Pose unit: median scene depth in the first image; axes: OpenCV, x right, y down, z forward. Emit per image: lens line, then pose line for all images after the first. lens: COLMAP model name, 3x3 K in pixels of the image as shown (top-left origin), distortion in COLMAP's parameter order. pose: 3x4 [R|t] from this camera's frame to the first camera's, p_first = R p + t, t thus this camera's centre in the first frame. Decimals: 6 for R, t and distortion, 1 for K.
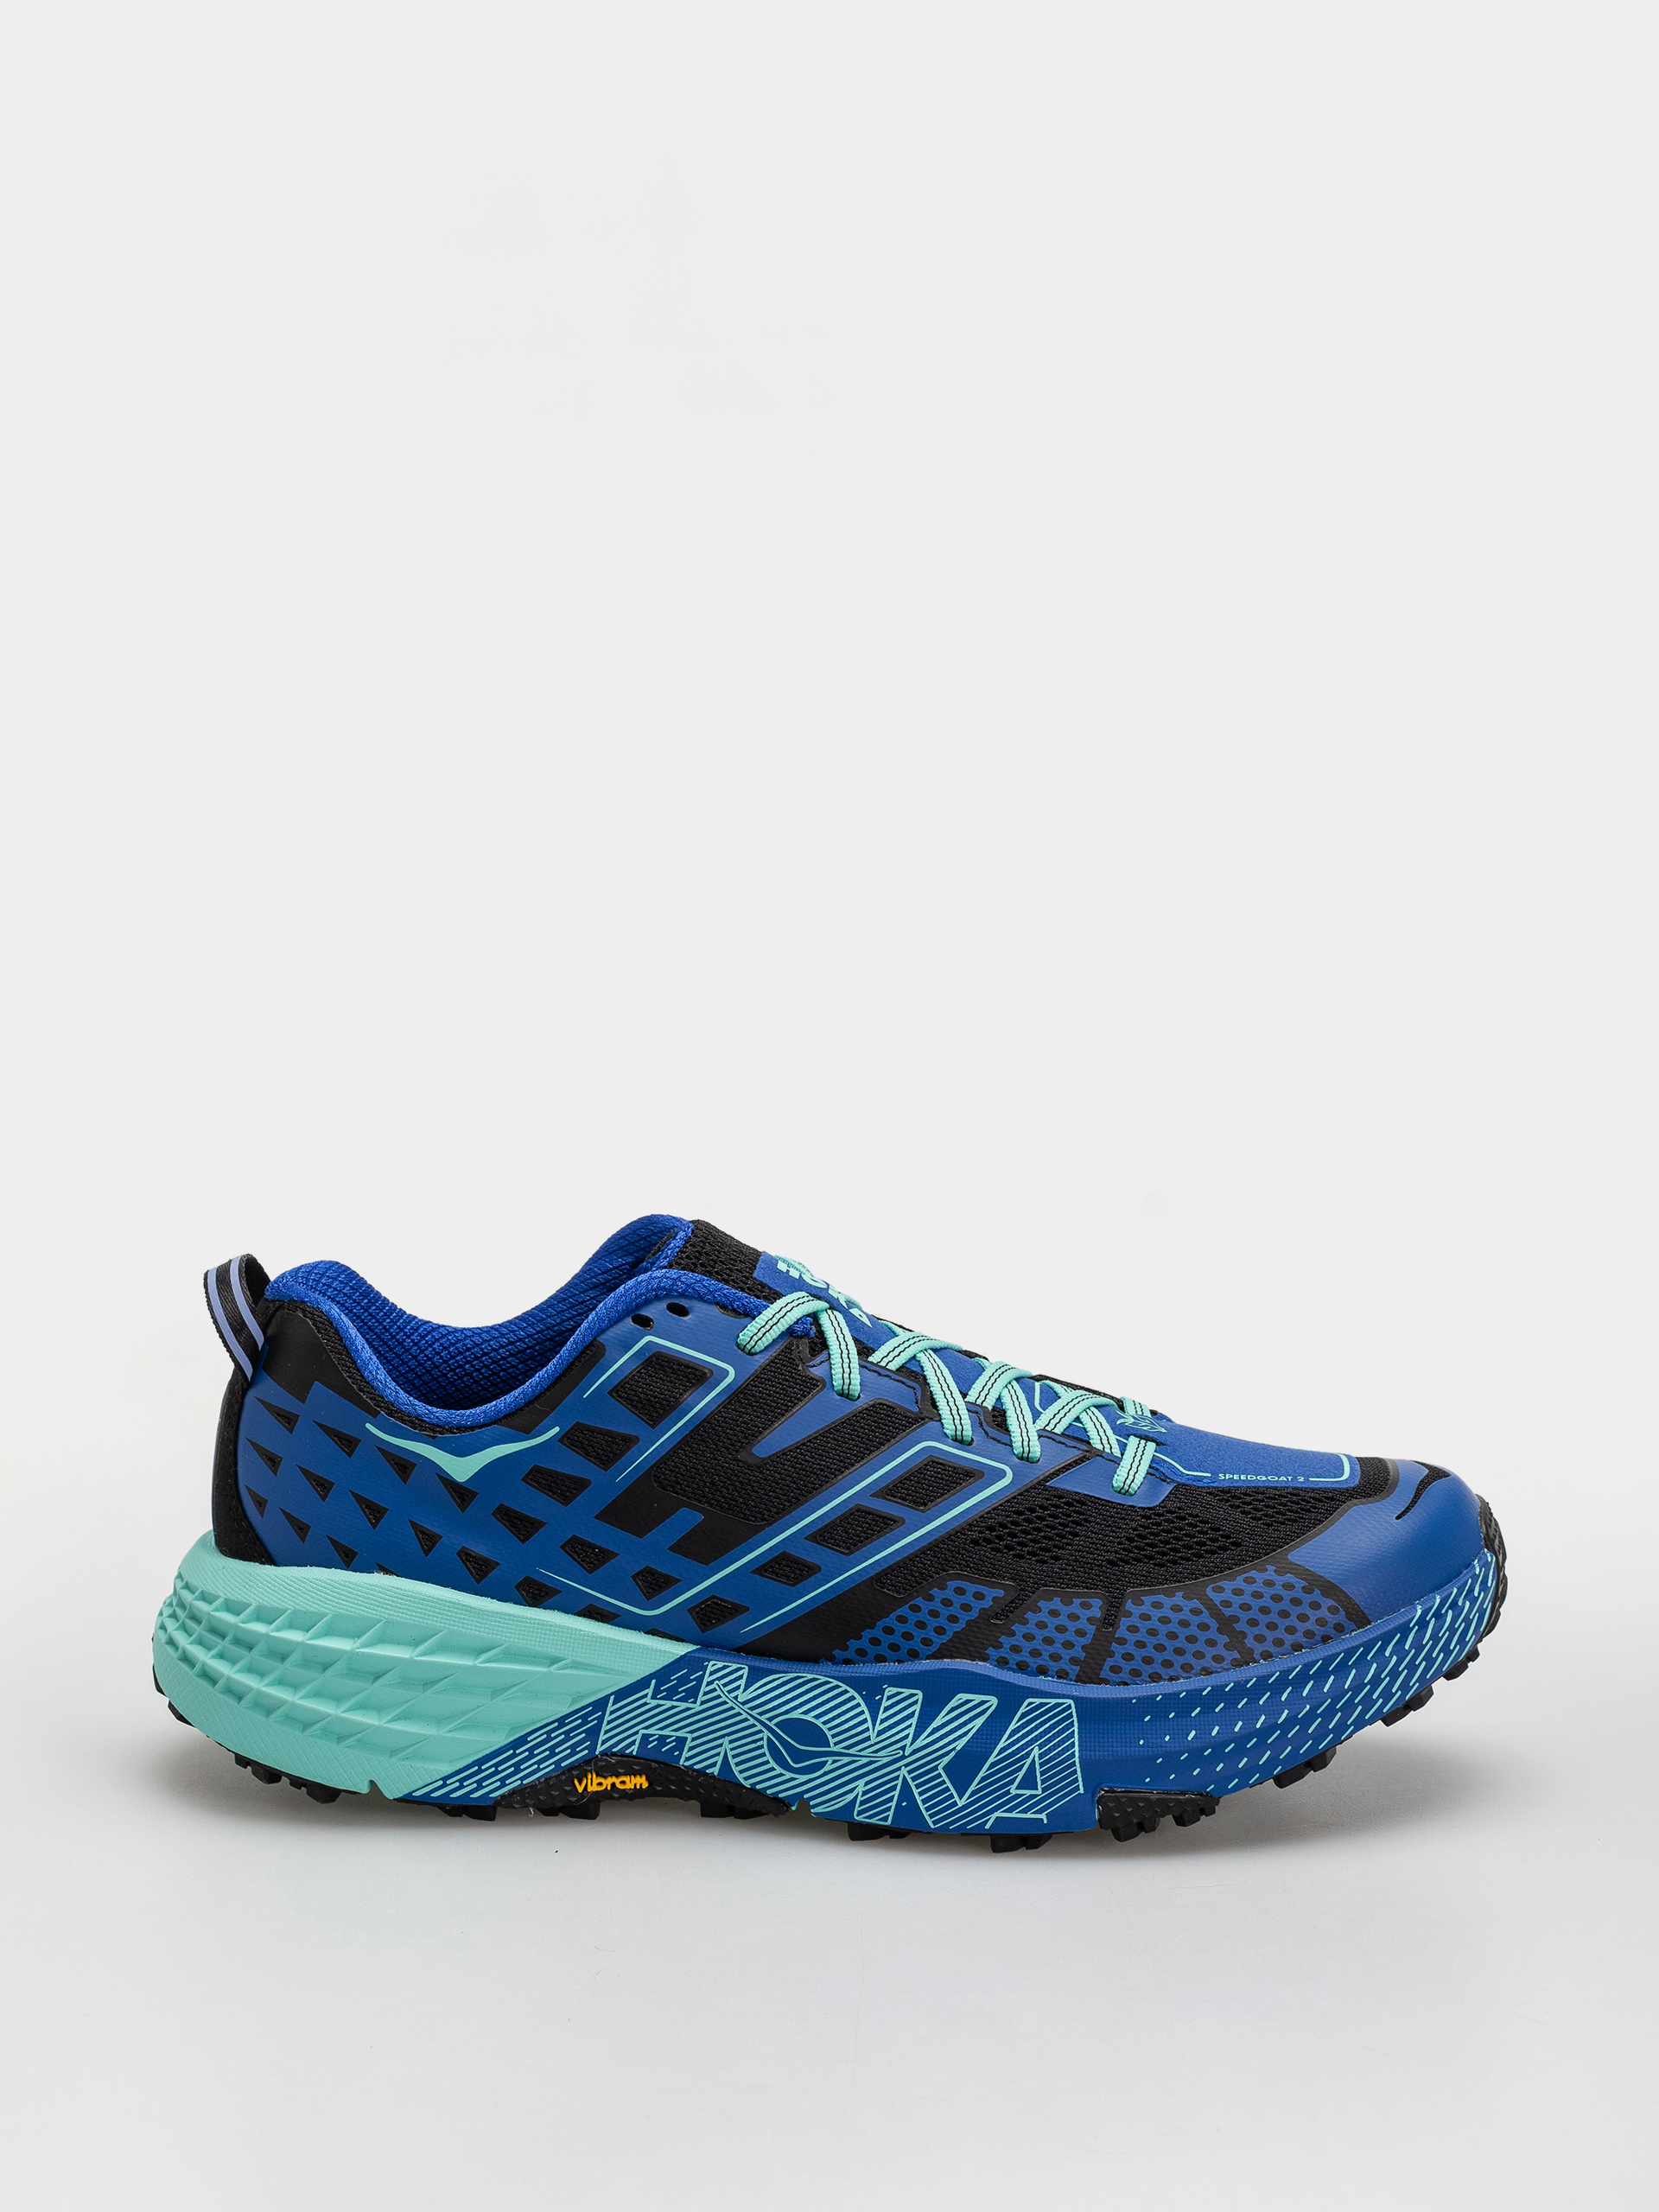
lens RADIAL K [[6992.4, 0, 818.6], [0, 6992.4, 1104.0], [0, 0, 1]] dist [0.142923, 0.000000]
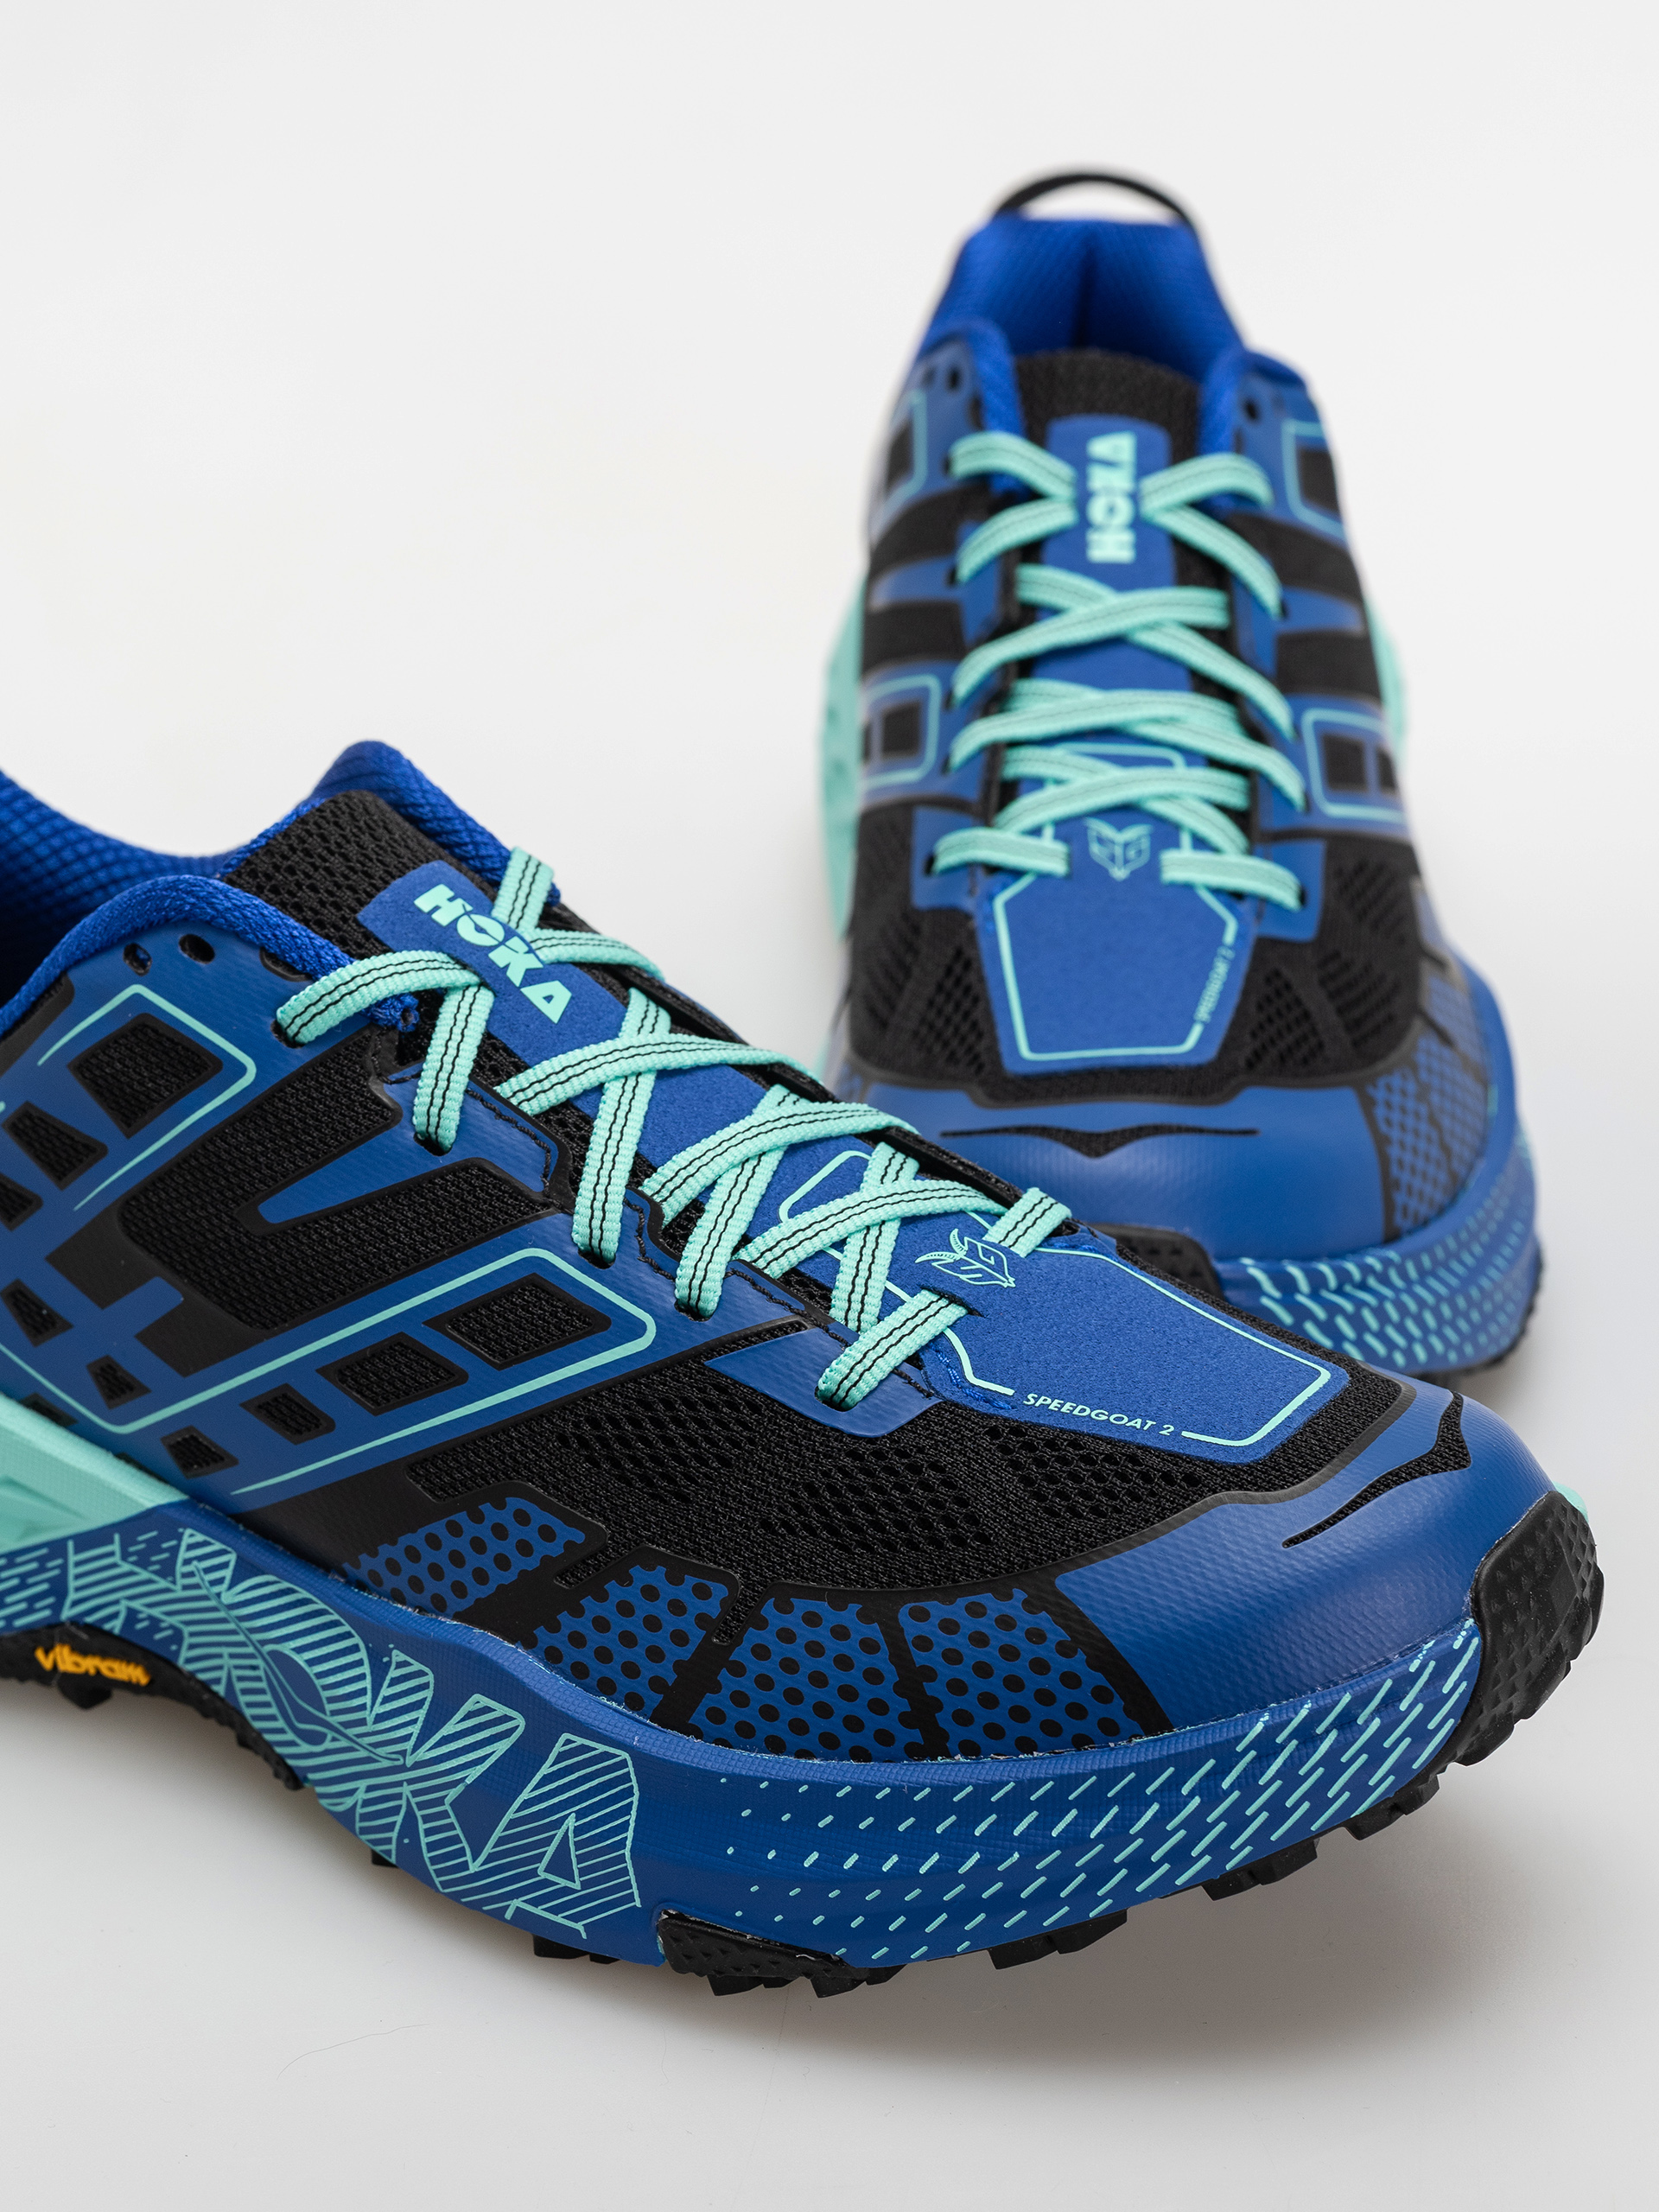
lens RADIAL K [[6992.4, 0, 866.2], [0, 6992.4, 982.6], [0, 0, 1]] dist [0.142923, 0.000000]
pose [[0.861114, 0.190873, -0.471221, 0.309364], [-0.084836, 0.967801, 0.236988, -0.113327], [0.501283, -0.164097, 0.849581, 0.525182]]
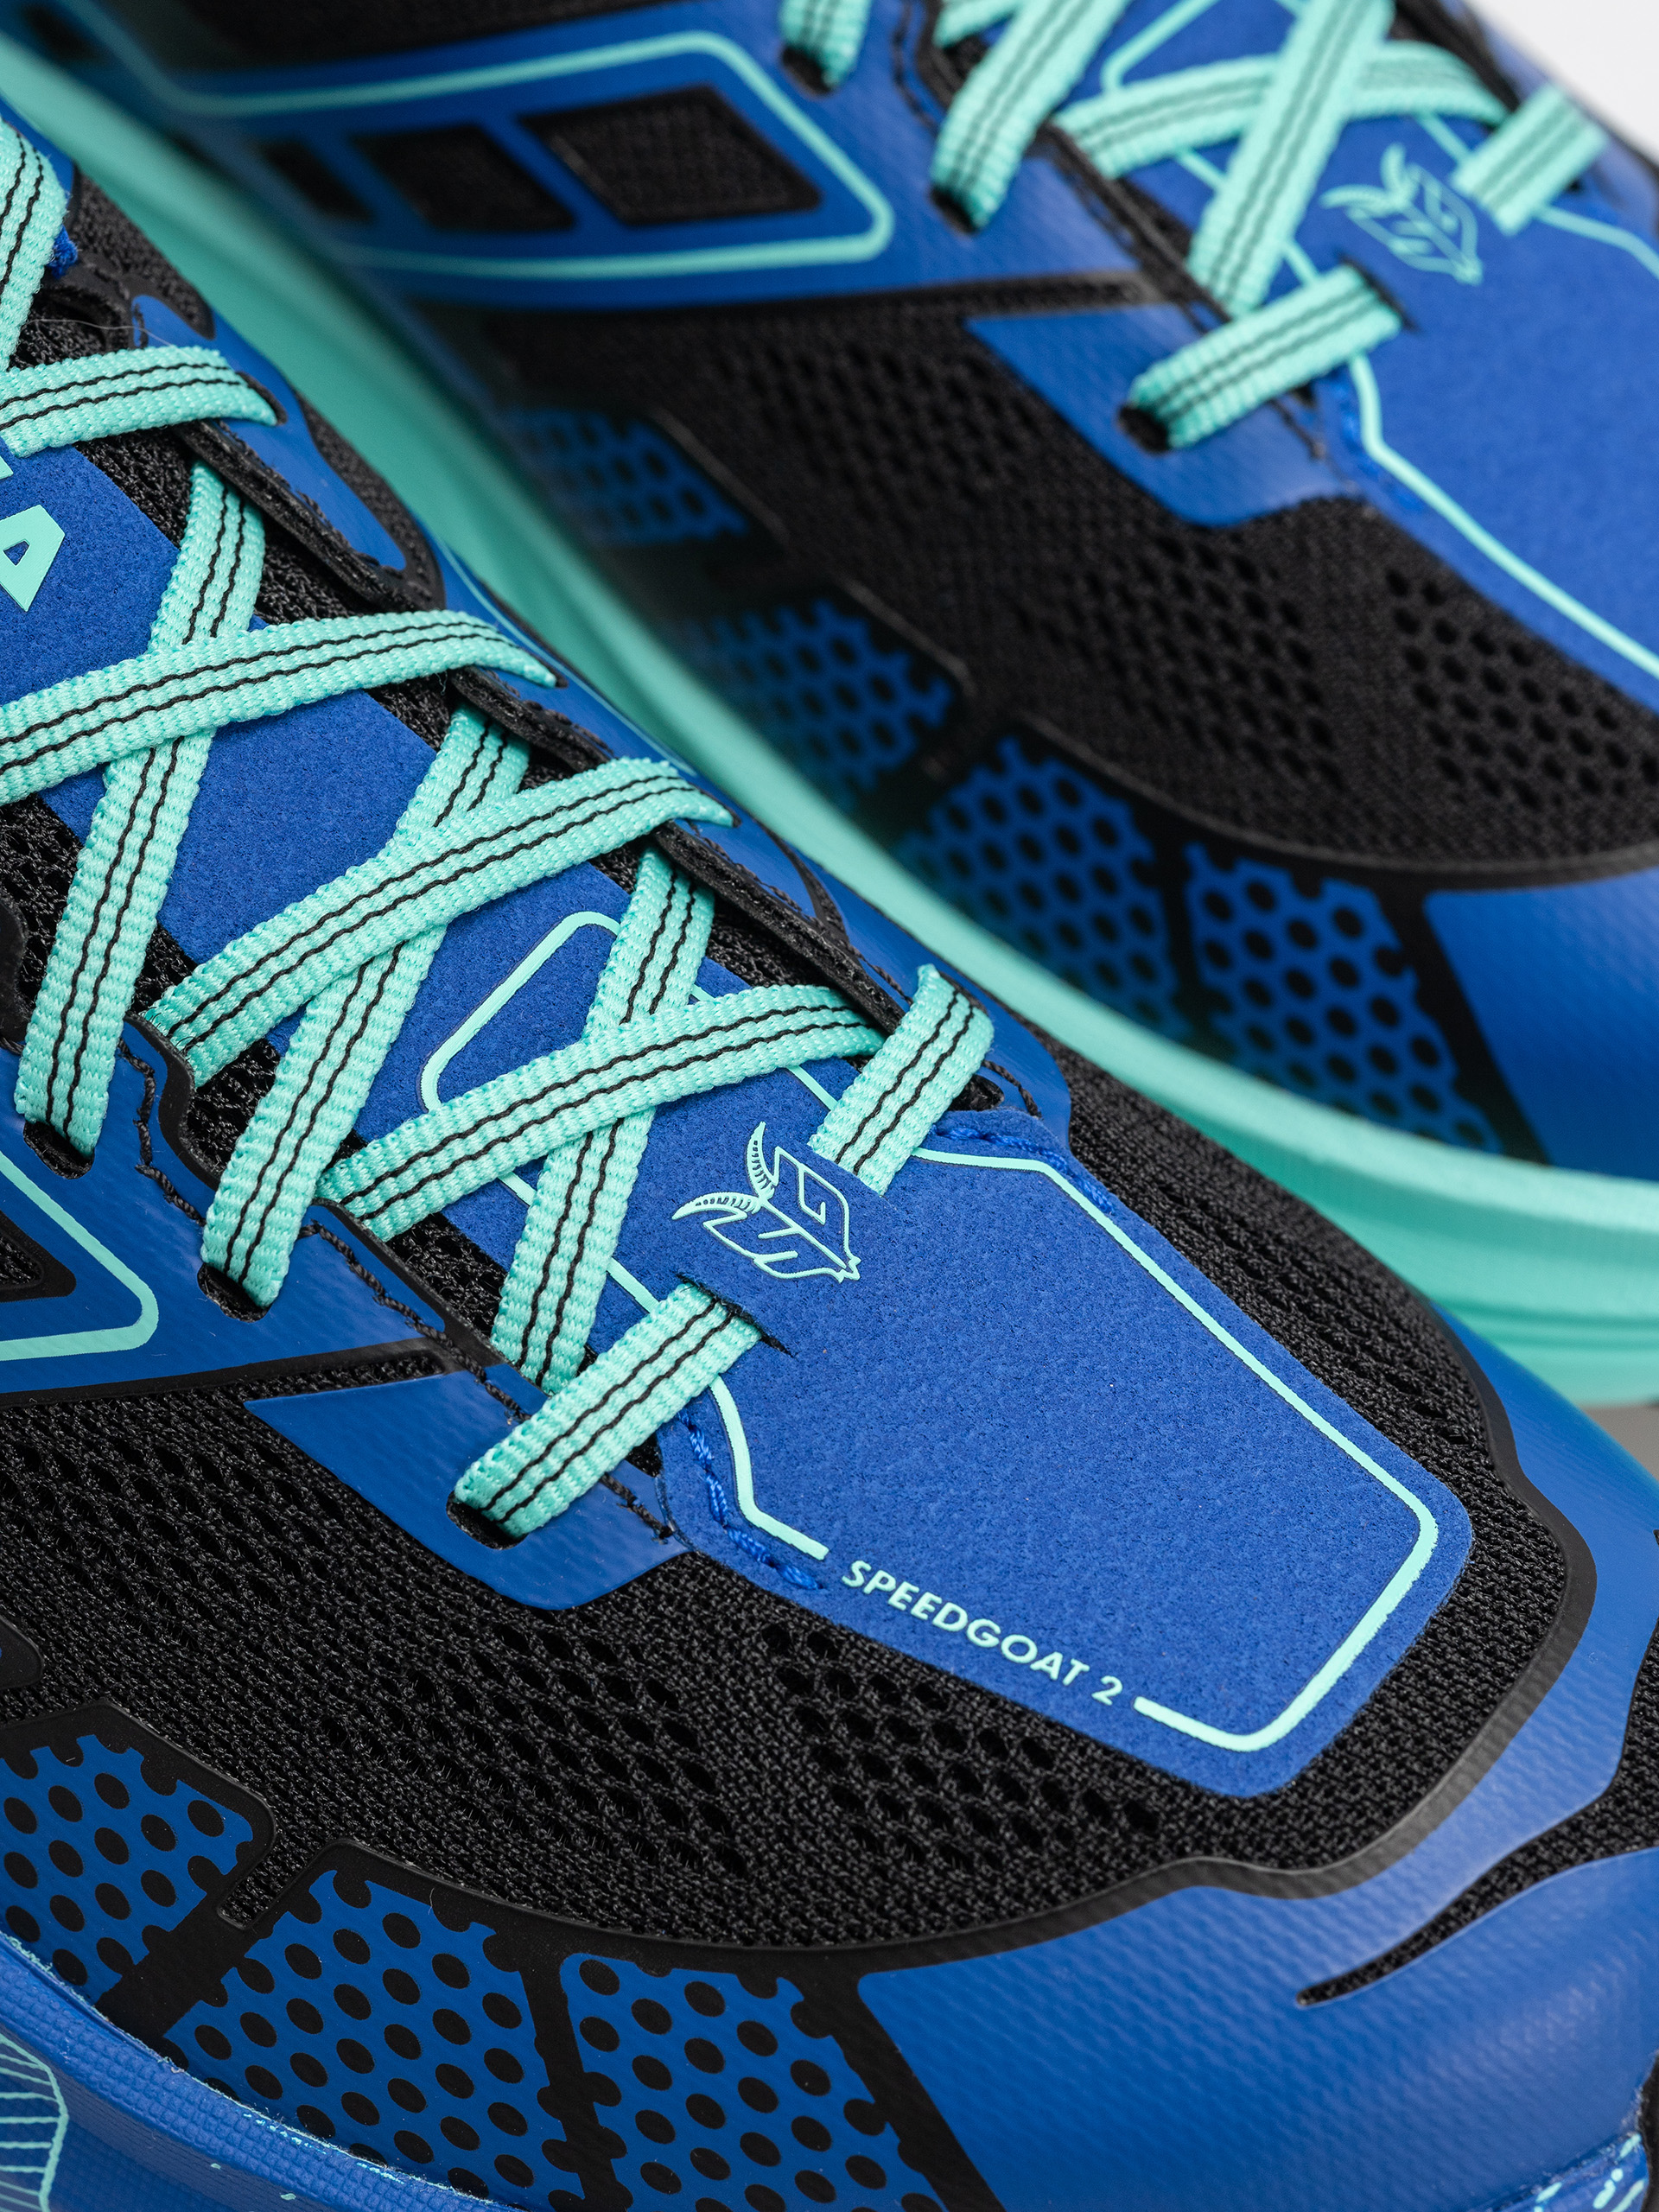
lens RADIAL K [[6992.4, 0, 843.6], [0, 6992.4, 1105.6], [0, 0, 1]] dist [0.142923, 0.000000]
pose [[0.823349, 0.469535, -0.318799, 0.143195], [-0.172757, 0.742418, 0.647279, -0.153136], [0.540602, -0.477862, 0.692385, 0.815053]]
